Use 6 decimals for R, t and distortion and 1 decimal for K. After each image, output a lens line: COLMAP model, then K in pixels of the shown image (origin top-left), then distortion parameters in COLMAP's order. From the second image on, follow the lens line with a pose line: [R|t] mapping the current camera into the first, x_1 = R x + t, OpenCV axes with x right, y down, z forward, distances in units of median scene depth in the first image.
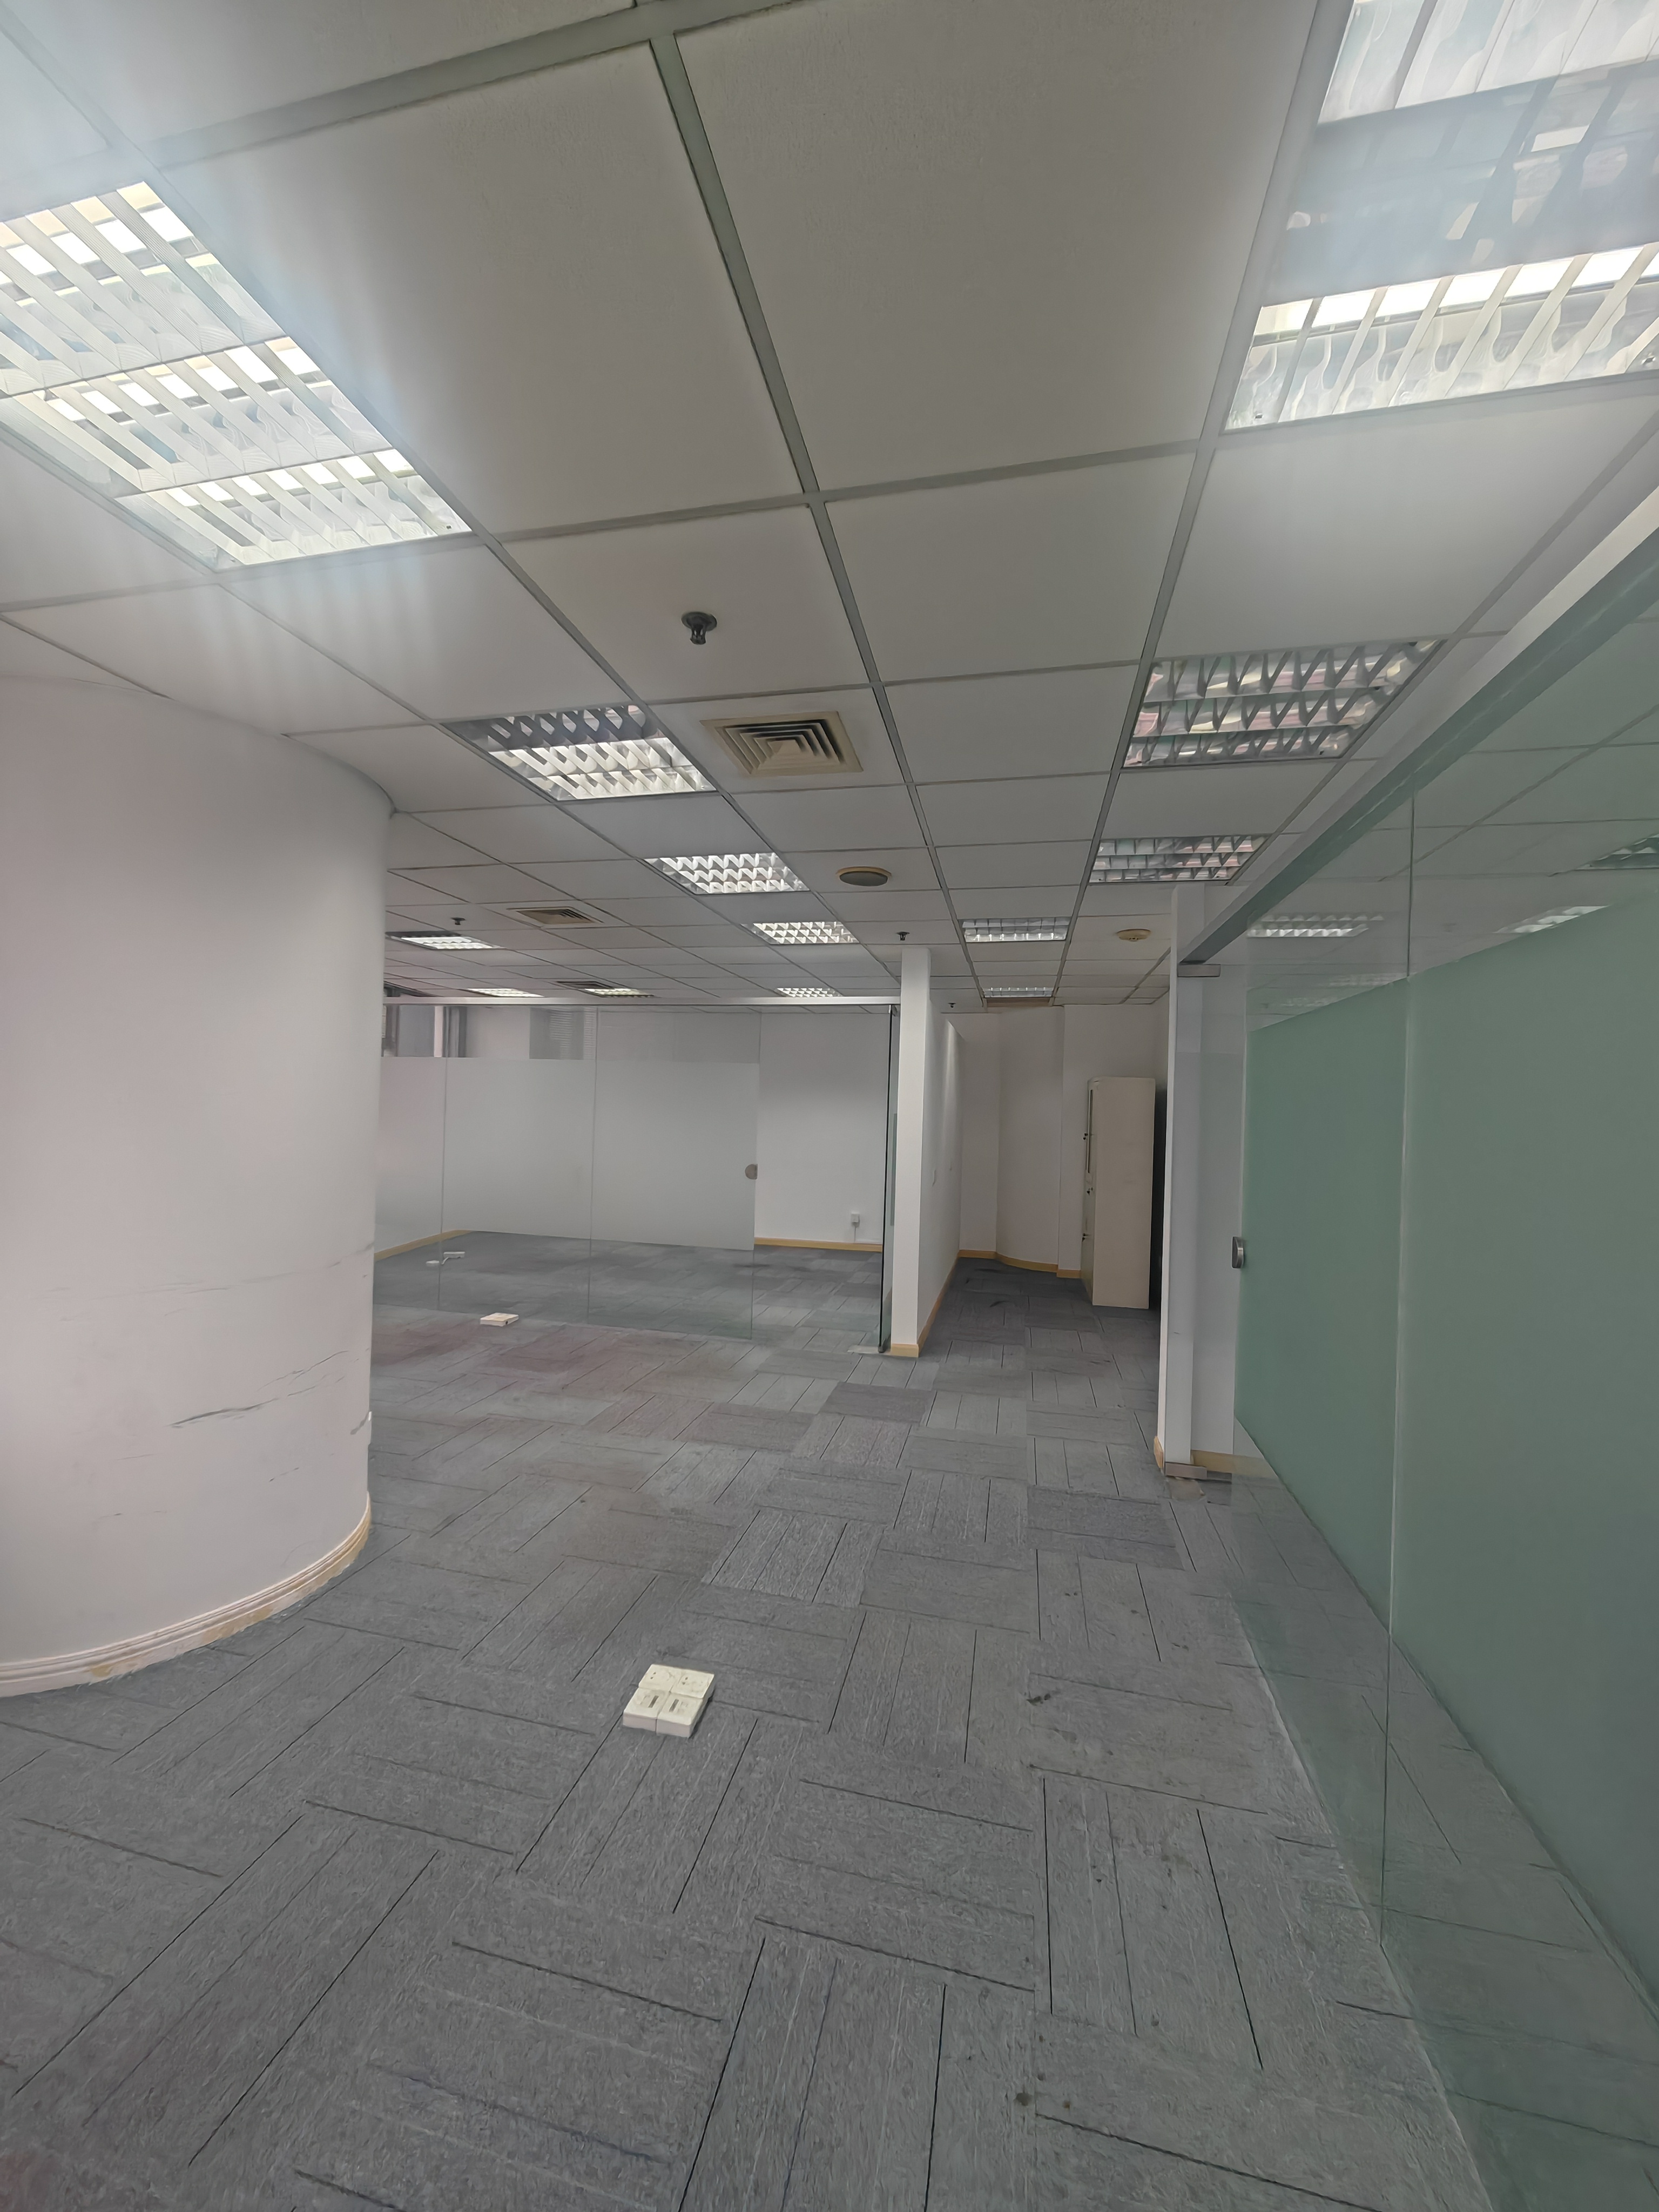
lens RADIAL K [[820.6, 0, 829.5], [0, 820.6, 1106.0], [0, 0, 1]] dist [0.000386, 0.000046]
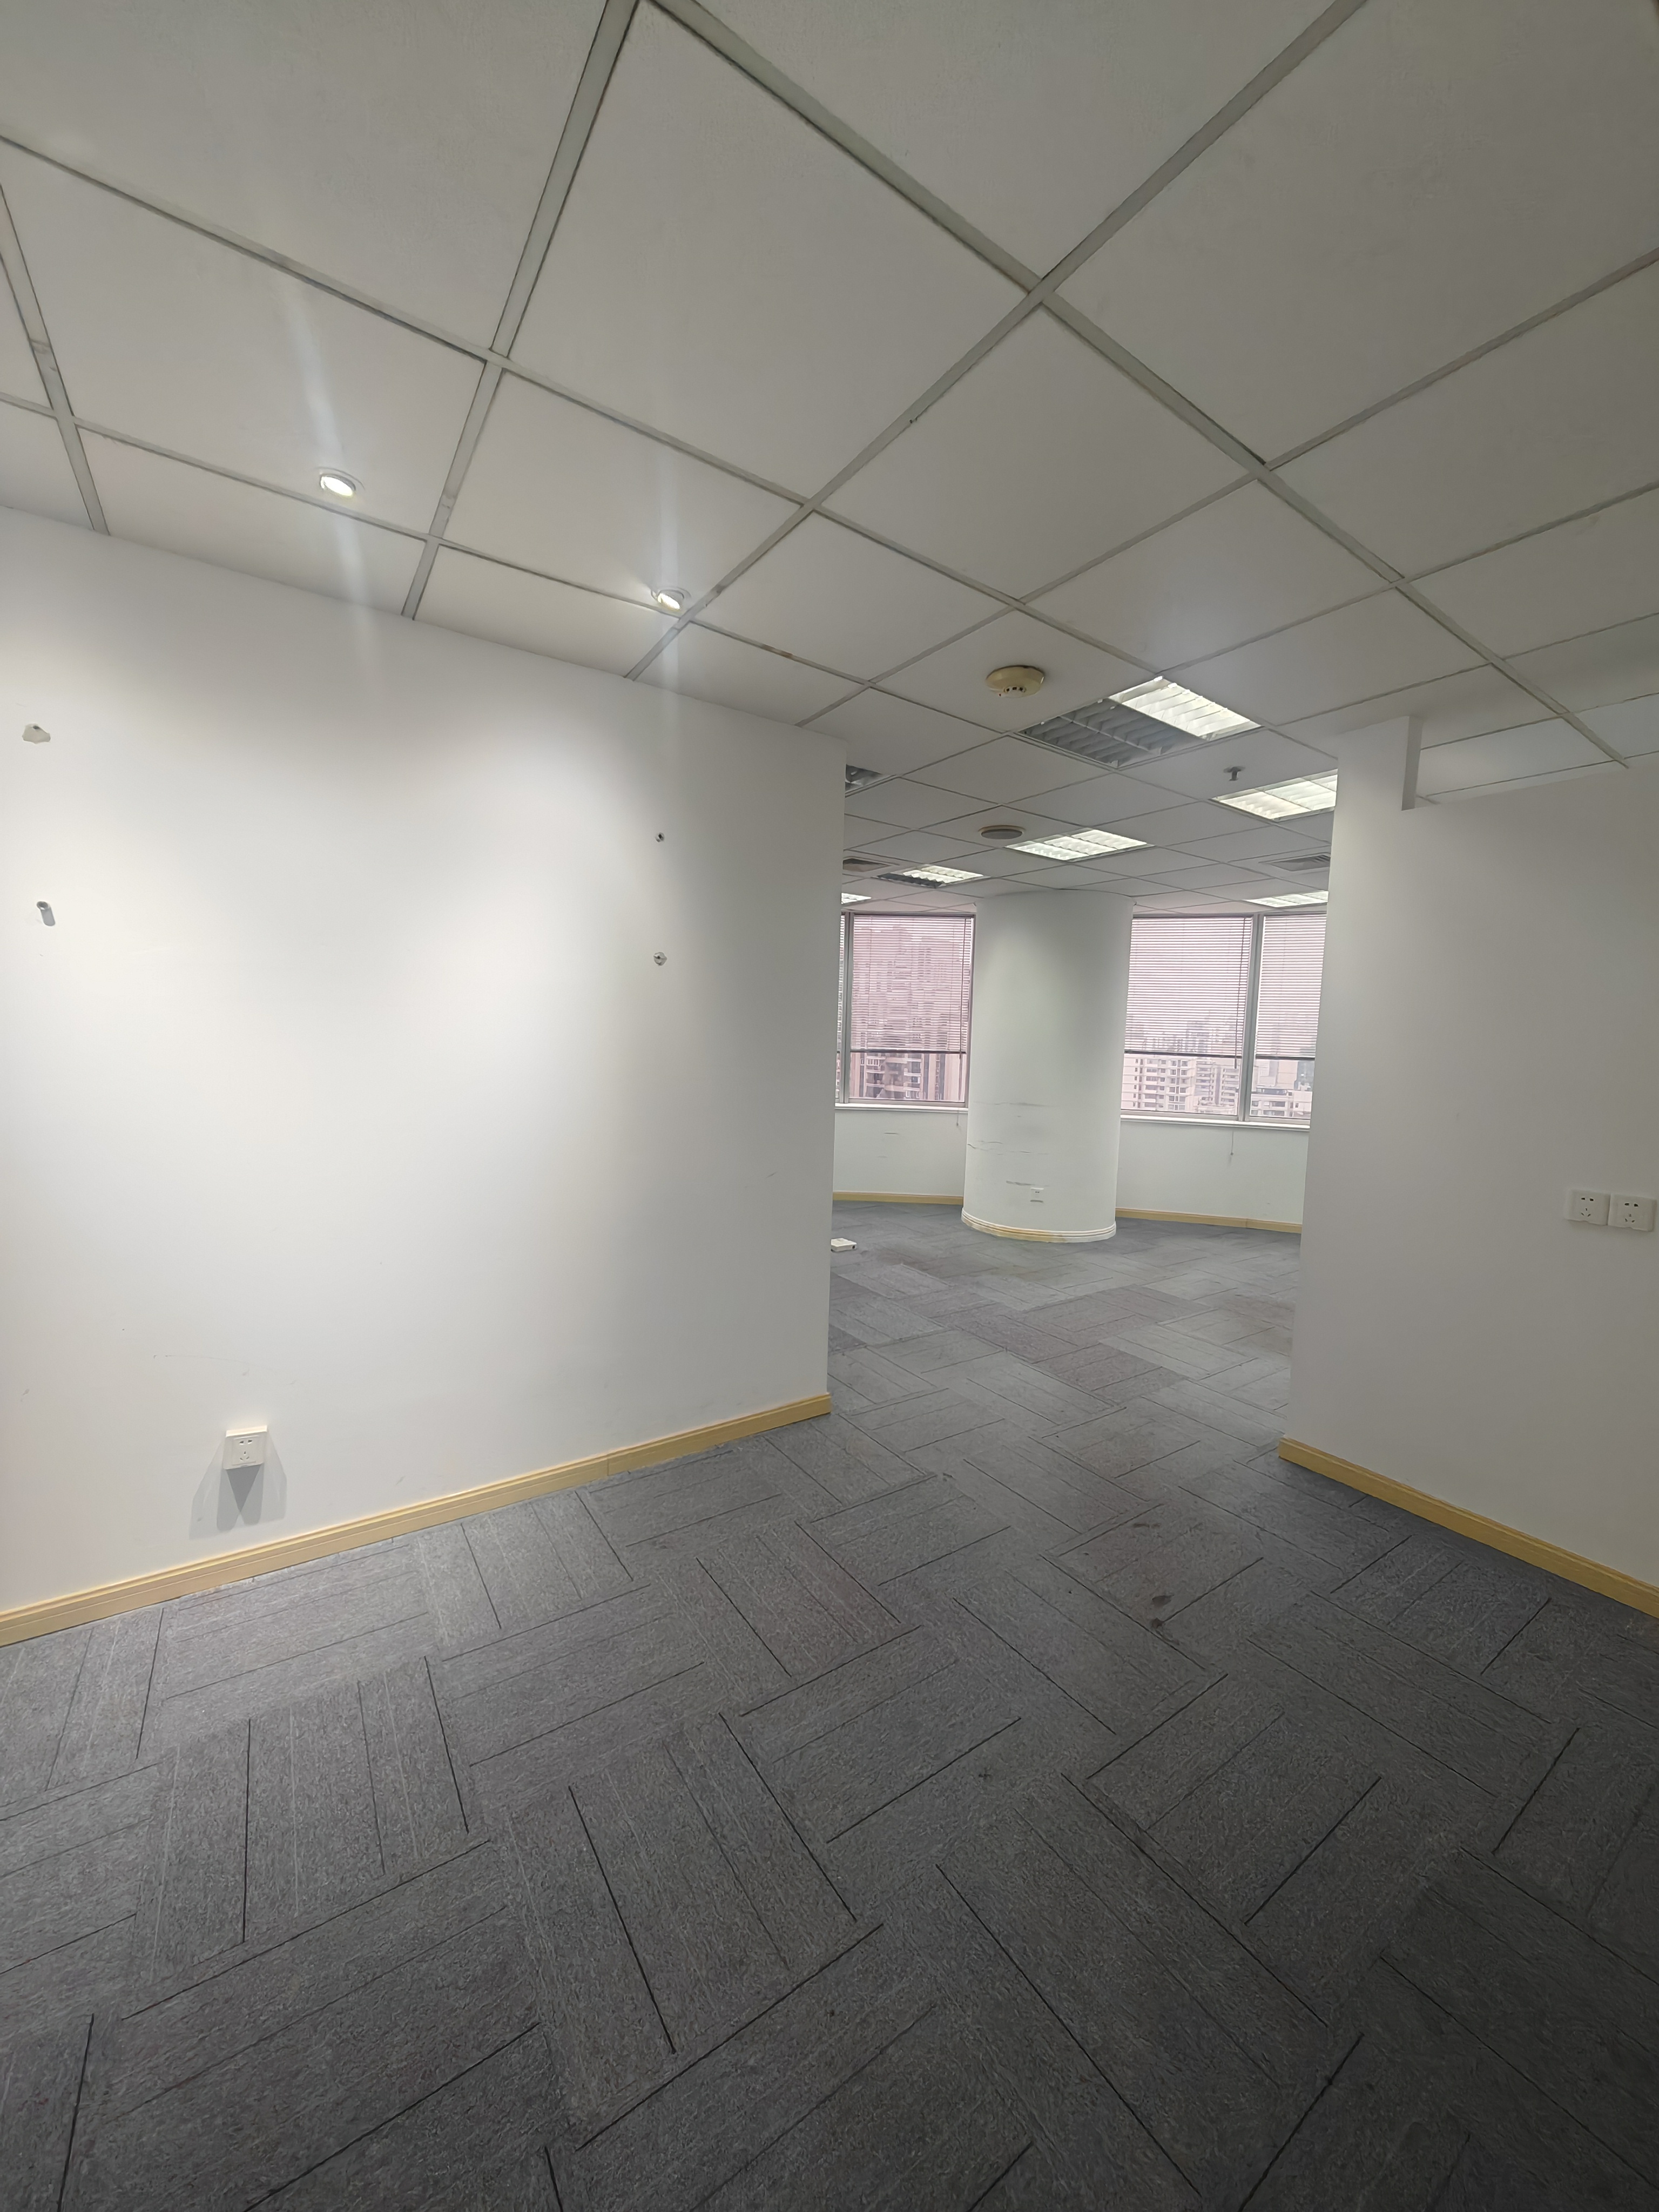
lens RADIAL K [[820.6, 0, 829.5], [0, 820.6, 1106.0], [0, 0, 1]] dist [0.000386, 0.000046]
pose [[-0.680014, 0.010030, -0.733131, 0.720353], [-0.047242, 0.997229, 0.057462, 0.041477], [0.731676, 0.073710, -0.677656, 1.103204]]
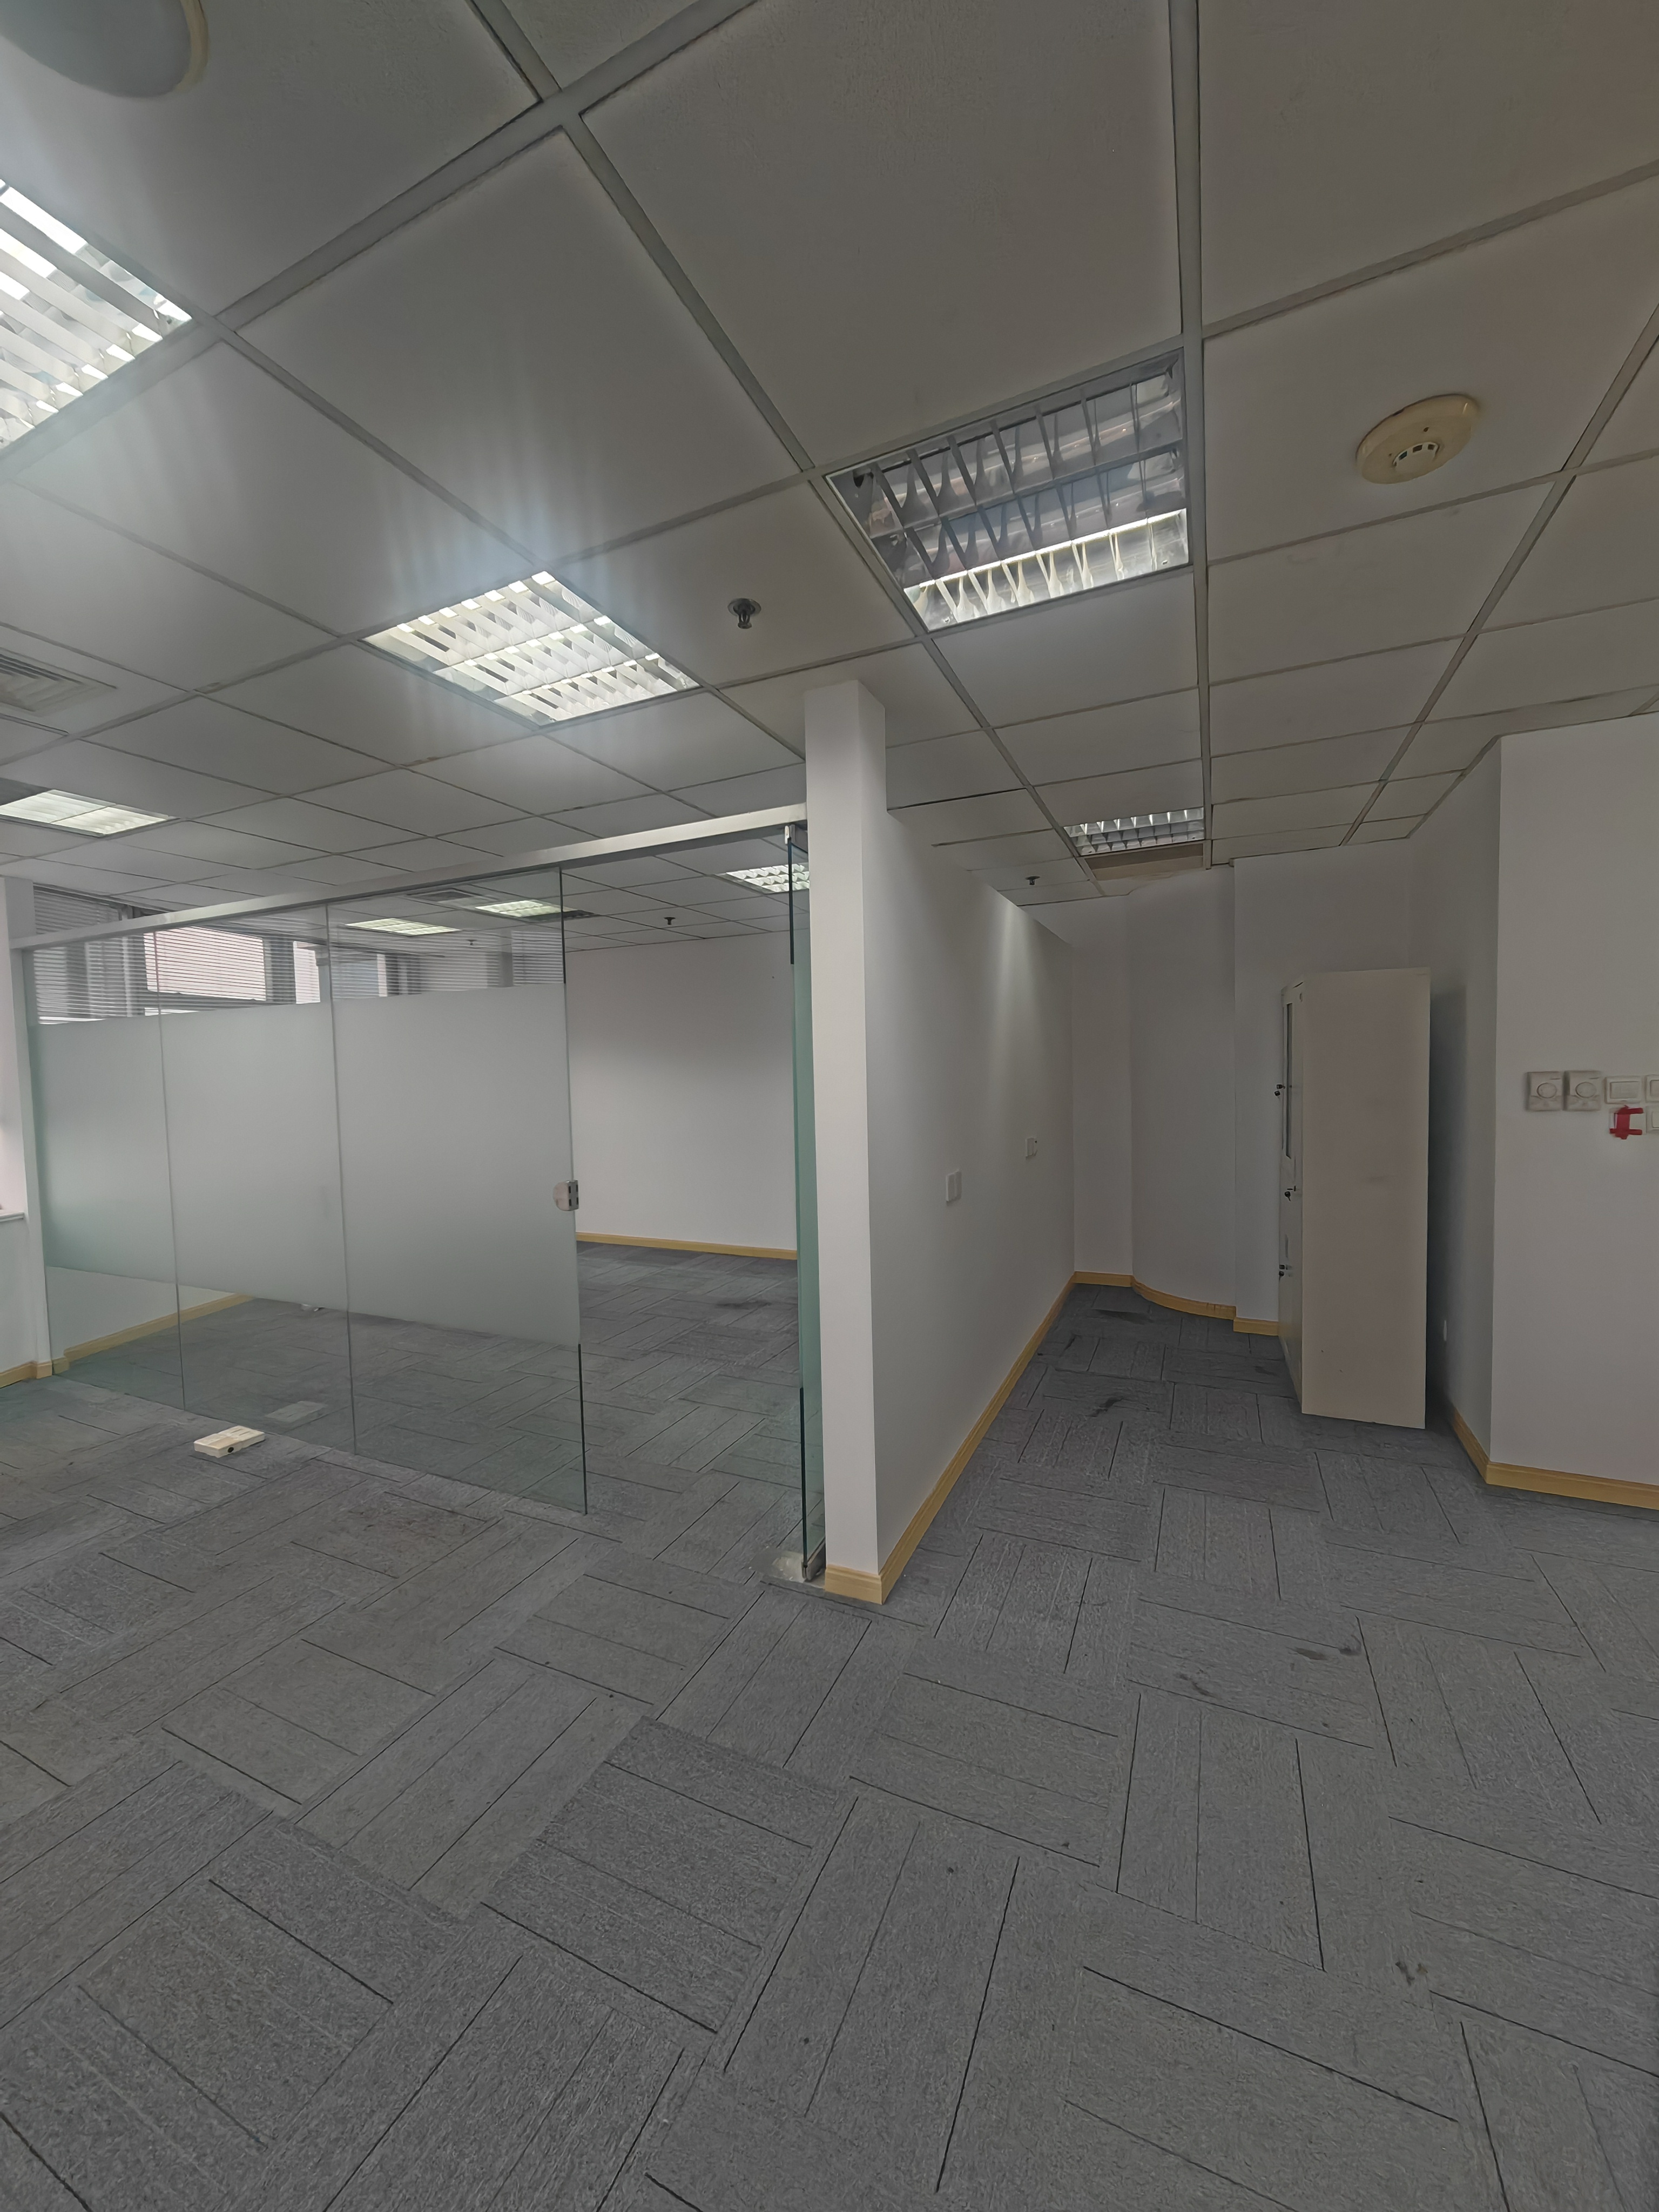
lens RADIAL K [[820.6, 0, 829.5], [0, 820.6, 1106.0], [0, 0, 1]] dist [0.000386, 0.000046]
pose [[0.976609, -0.043547, -0.210565, 0.181157], [0.054438, 0.997448, 0.046201, 0.010061], [0.208016, -0.056583, 0.976487, 0.550045]]
